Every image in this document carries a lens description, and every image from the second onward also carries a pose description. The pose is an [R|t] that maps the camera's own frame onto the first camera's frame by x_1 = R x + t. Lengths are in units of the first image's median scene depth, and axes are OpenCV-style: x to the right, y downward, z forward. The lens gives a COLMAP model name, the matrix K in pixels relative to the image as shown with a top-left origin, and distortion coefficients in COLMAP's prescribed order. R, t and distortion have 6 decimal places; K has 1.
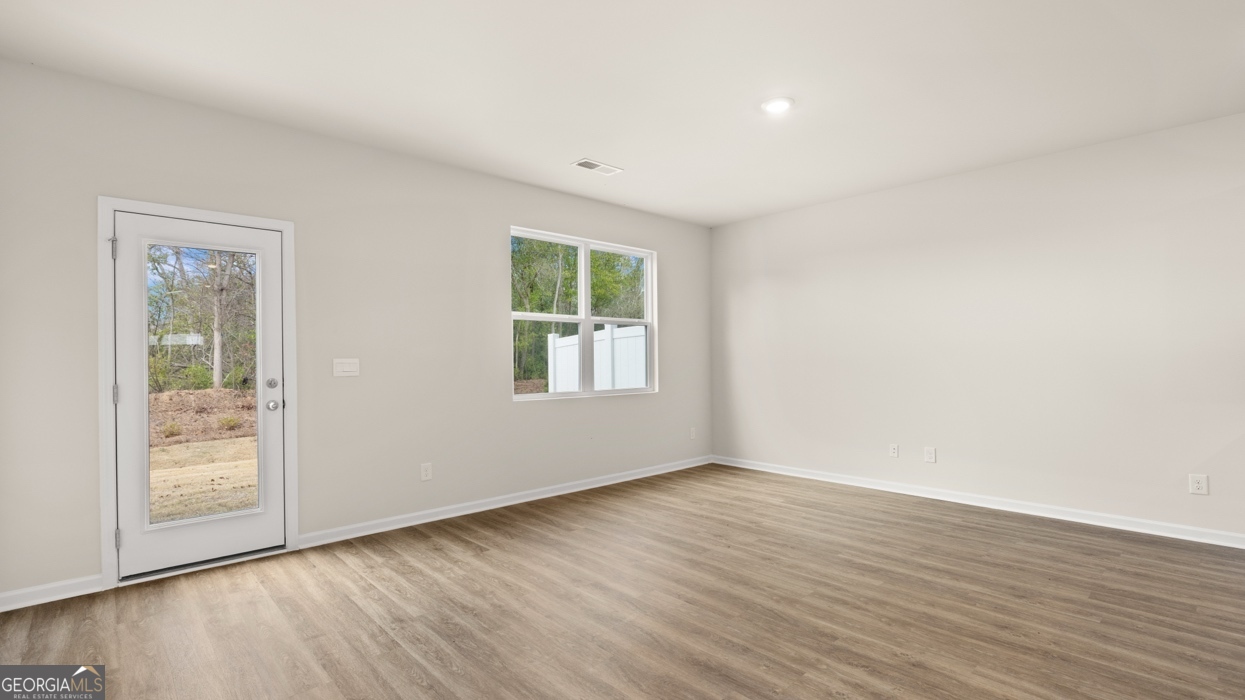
lens RADIAL K [[572.4, 0, 606.3], [0, 572.4, 351.3], [0, 0, 1]] dist [-0.009063, -0.000533]
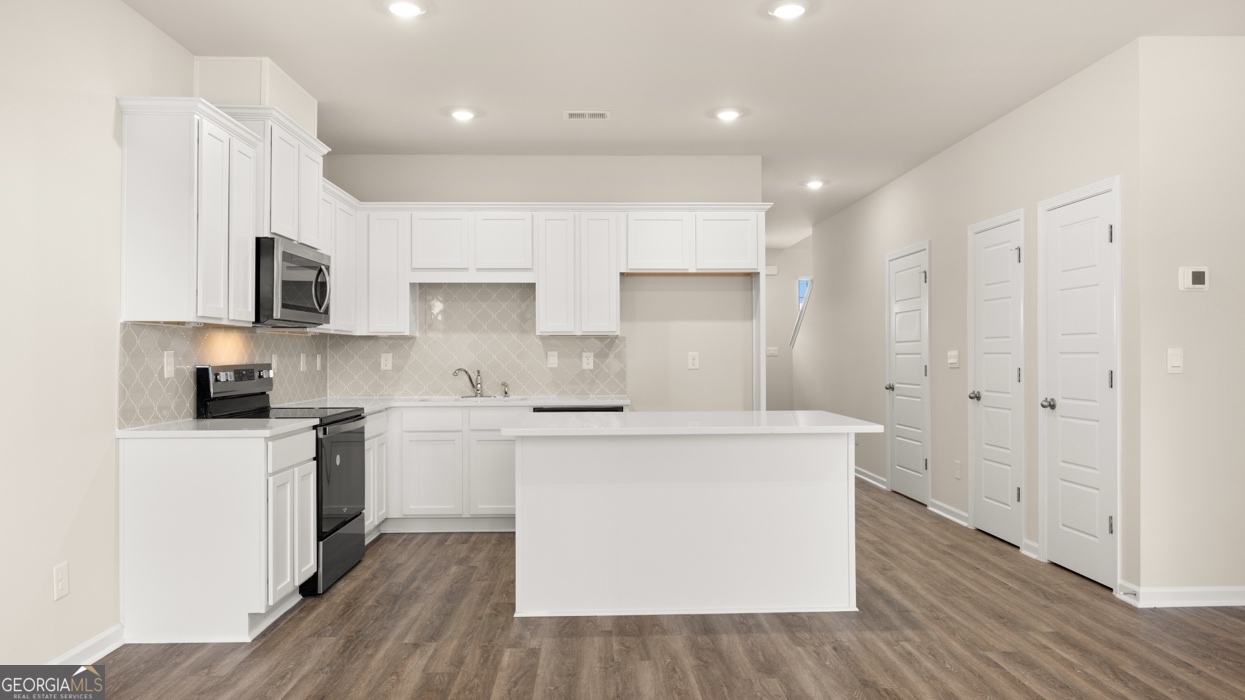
lens RADIAL K [[798.7, 0, 626.3], [0, 798.7, 345.7], [0, 0, 1]] dist [-0.004399, 0.001671]
pose [[-0.759519, 0.017645, 0.650246, 0.079375], [0.001489, 0.999677, -0.025388, 0.017814], [-0.650484, -0.018314, -0.759299, 1.335796]]
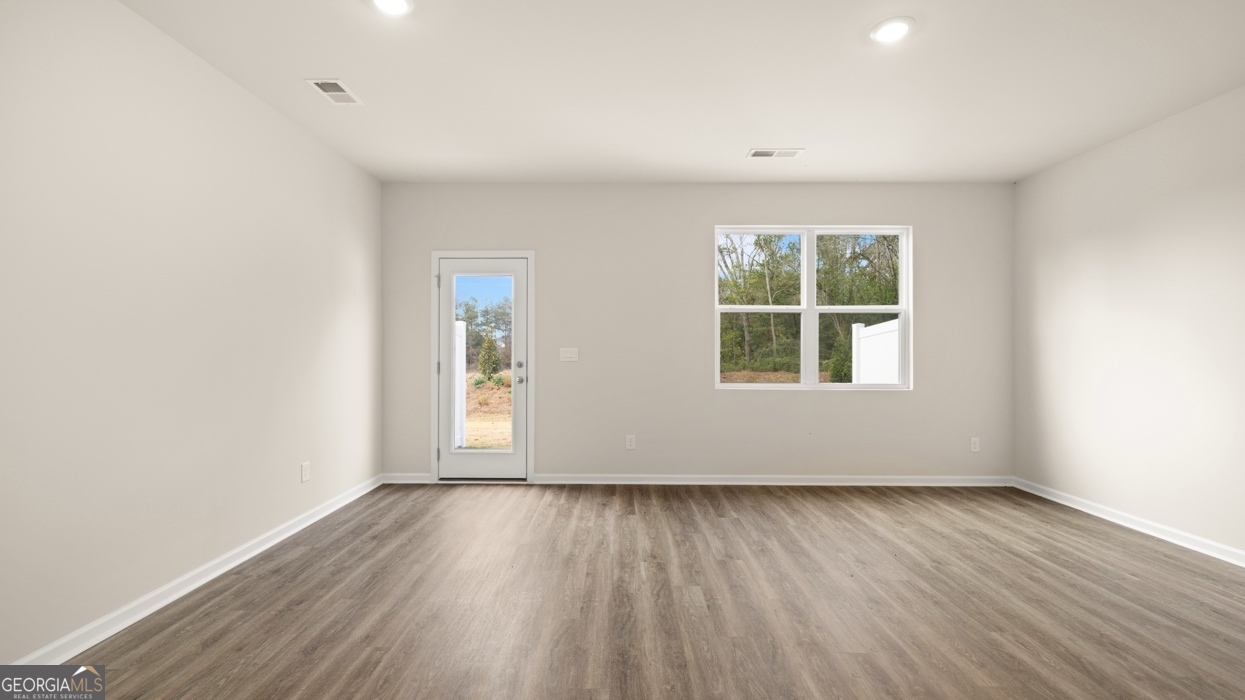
lens RADIAL K [[521.5, 0, 609.9], [0, 521.5, 349.1], [0, 0, 1]] dist [-0.007875, 0.002242]
pose [[0.724948, 0.010344, -0.688726, 0.509031], [0.000770, 0.999874, 0.015828, -0.004720], [0.688803, -0.012005, 0.724849, 0.215505]]
